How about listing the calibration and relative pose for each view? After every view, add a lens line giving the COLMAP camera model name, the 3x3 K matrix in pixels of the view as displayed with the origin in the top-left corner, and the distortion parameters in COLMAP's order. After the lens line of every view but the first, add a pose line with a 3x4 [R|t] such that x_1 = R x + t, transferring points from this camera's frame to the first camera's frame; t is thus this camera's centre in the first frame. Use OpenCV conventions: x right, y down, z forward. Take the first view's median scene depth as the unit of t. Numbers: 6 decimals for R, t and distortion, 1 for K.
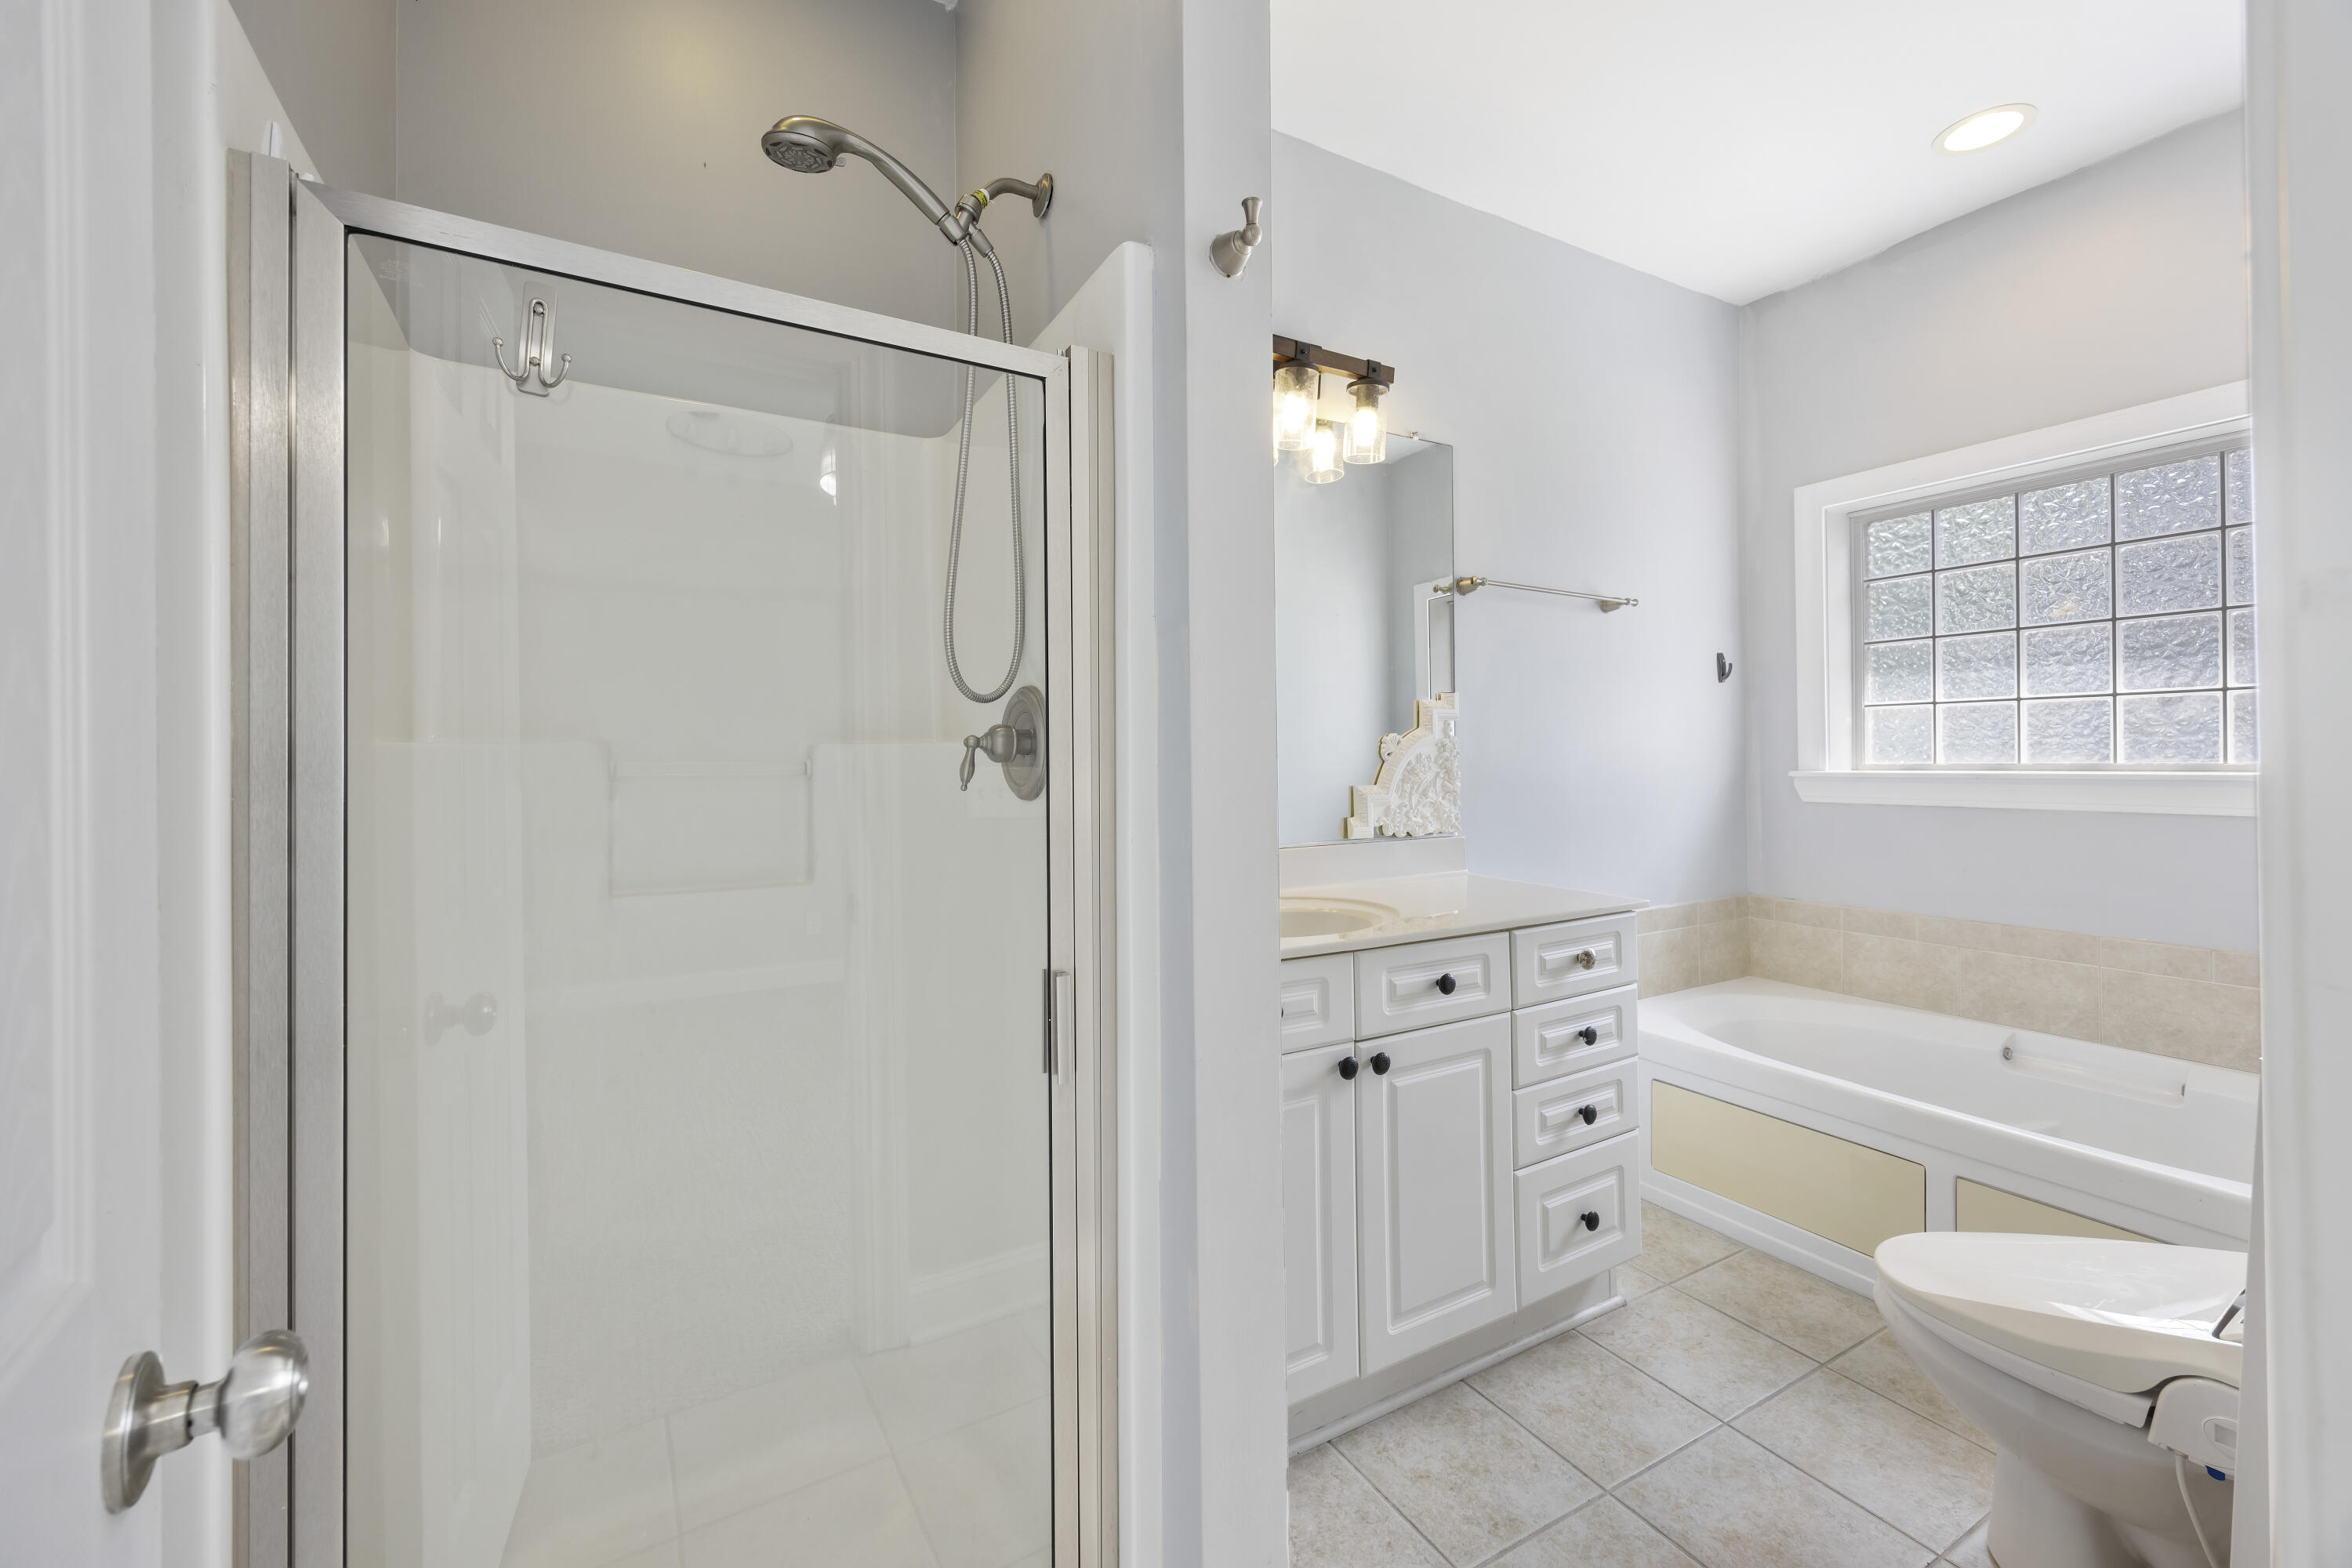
lens RADIAL K [[927.5, 0, 1180.5], [0, 927.5, 775.8], [0, 0, 1]] dist [0.000831, -0.000221]
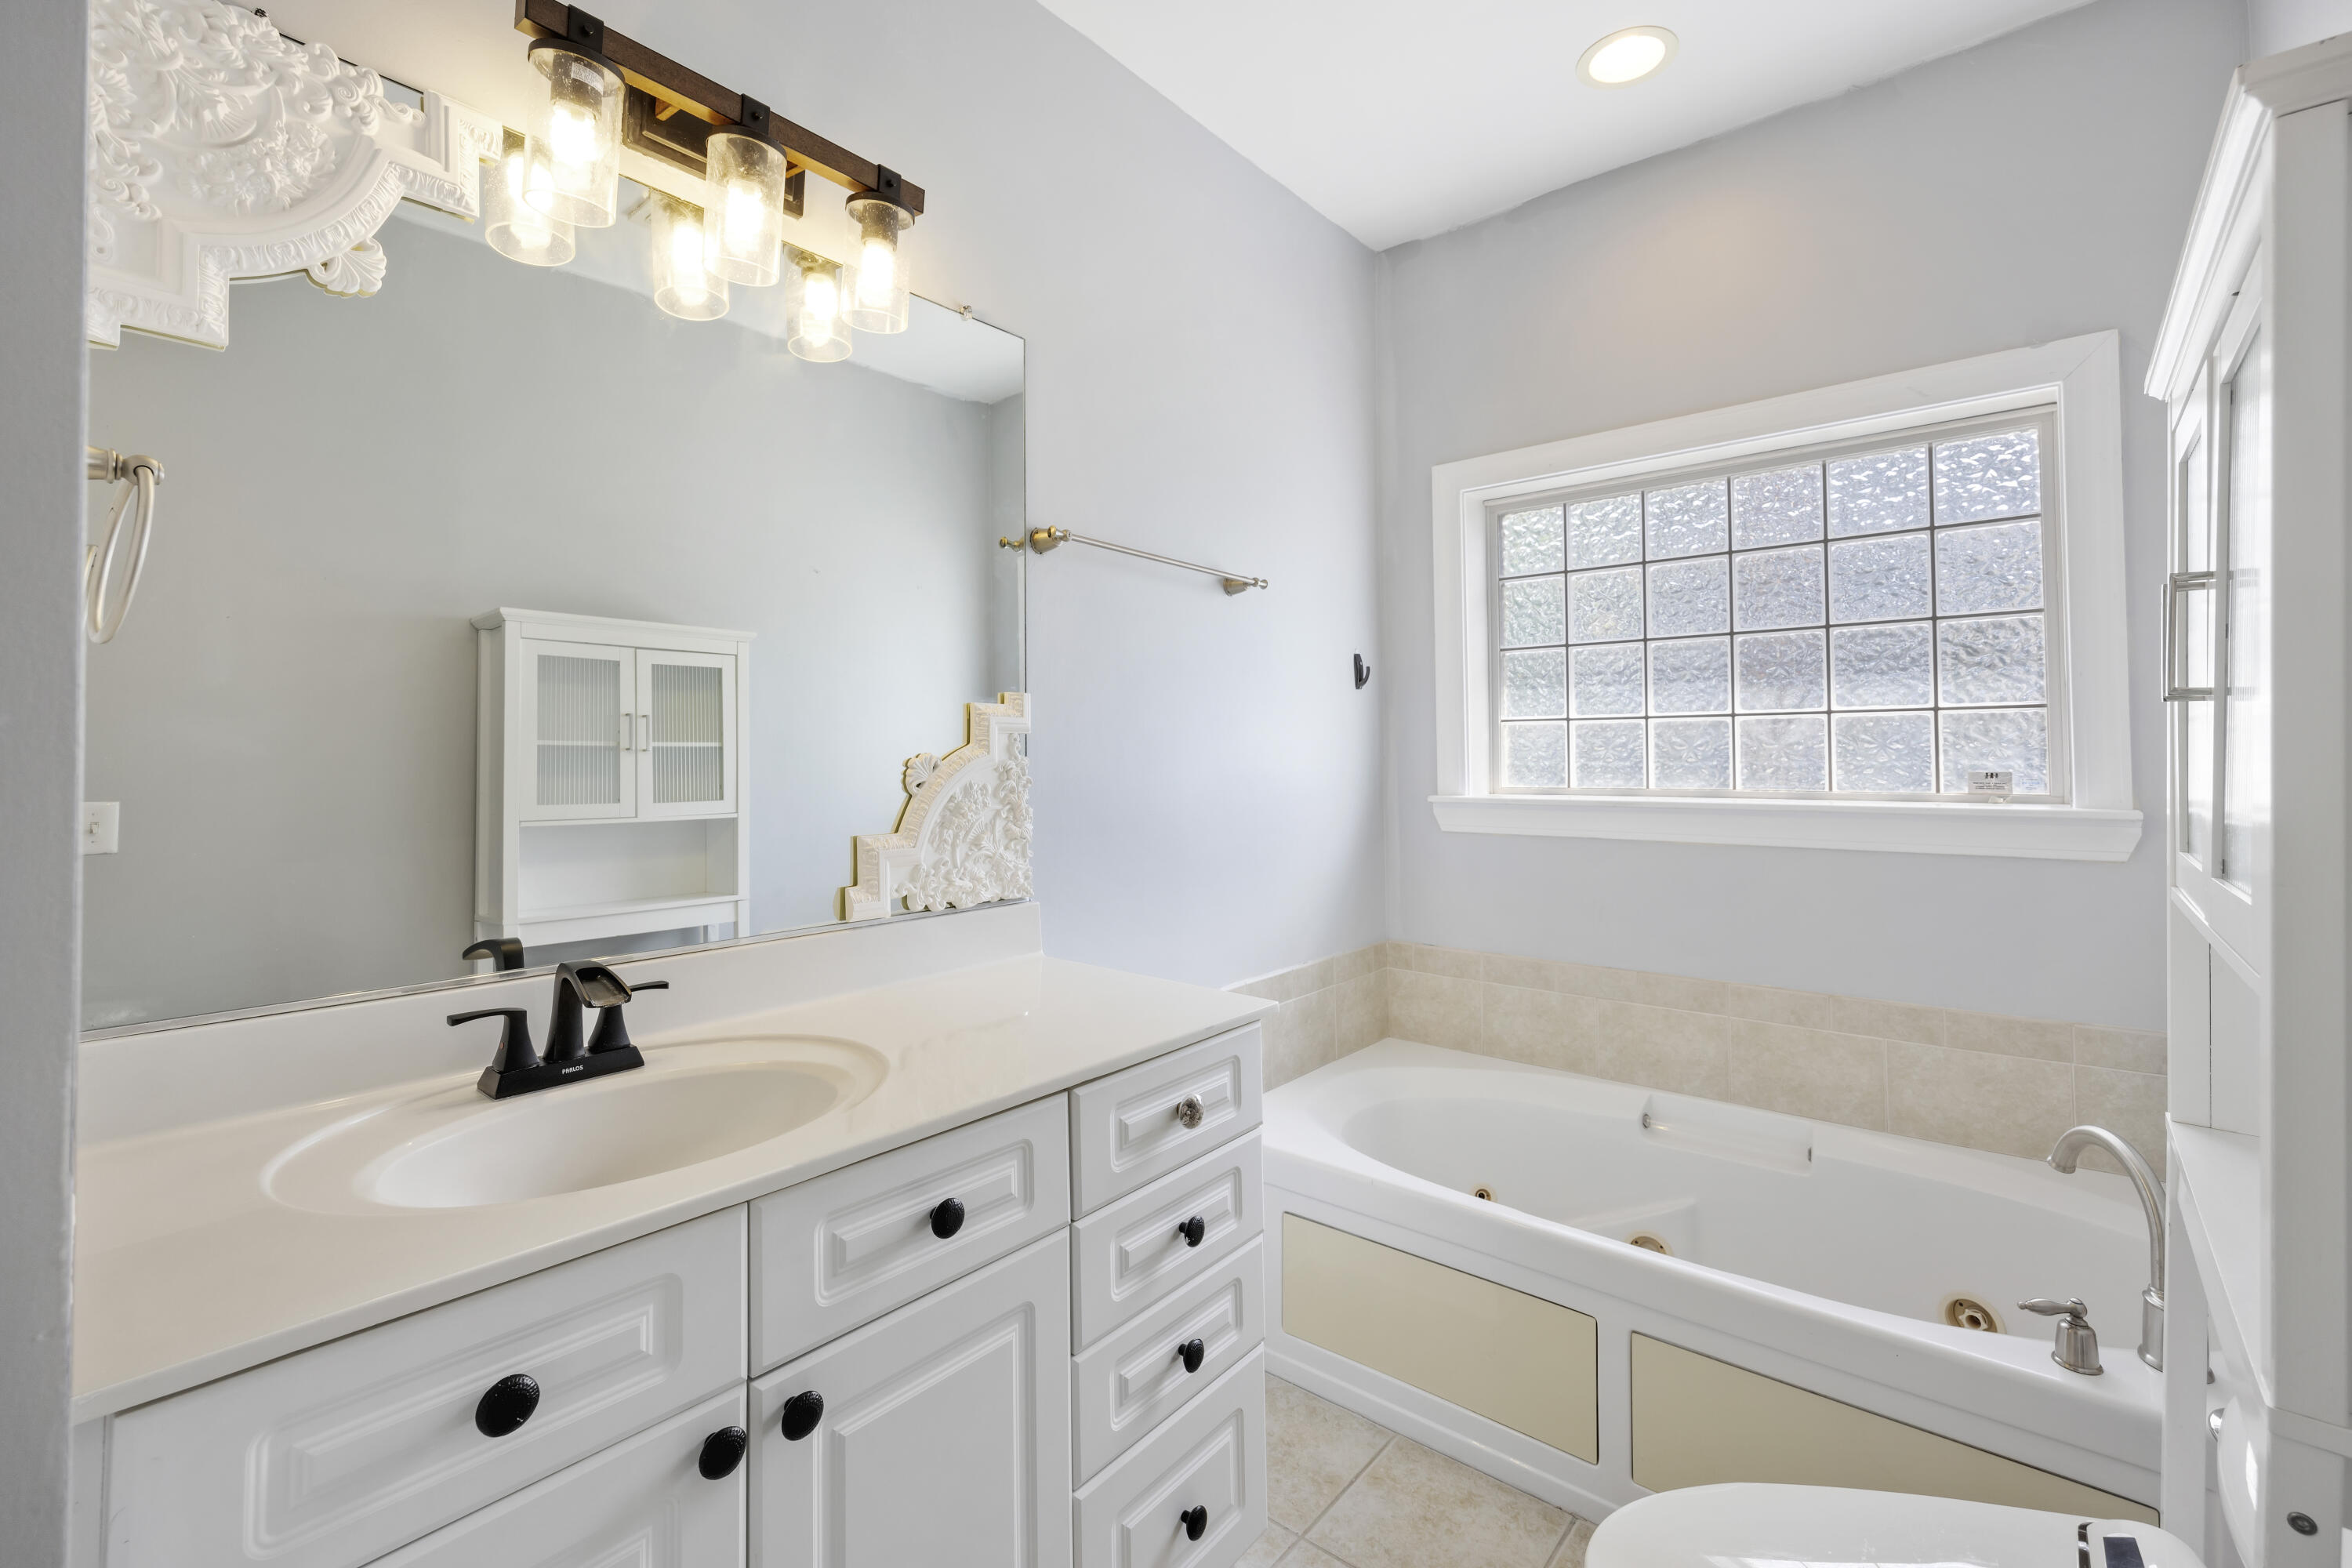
lens RADIAL K [[1019.3, 0, 1166.1], [0, 1019.3, 780.6], [0, 0, 1]] dist [0.001231, 0.000049]
pose [[0.938721, -0.001924, 0.344674, 0.136539], [0.001231, 0.999997, 0.002230, -0.027009], [-0.344677, -0.001669, 0.938720, 0.259705]]
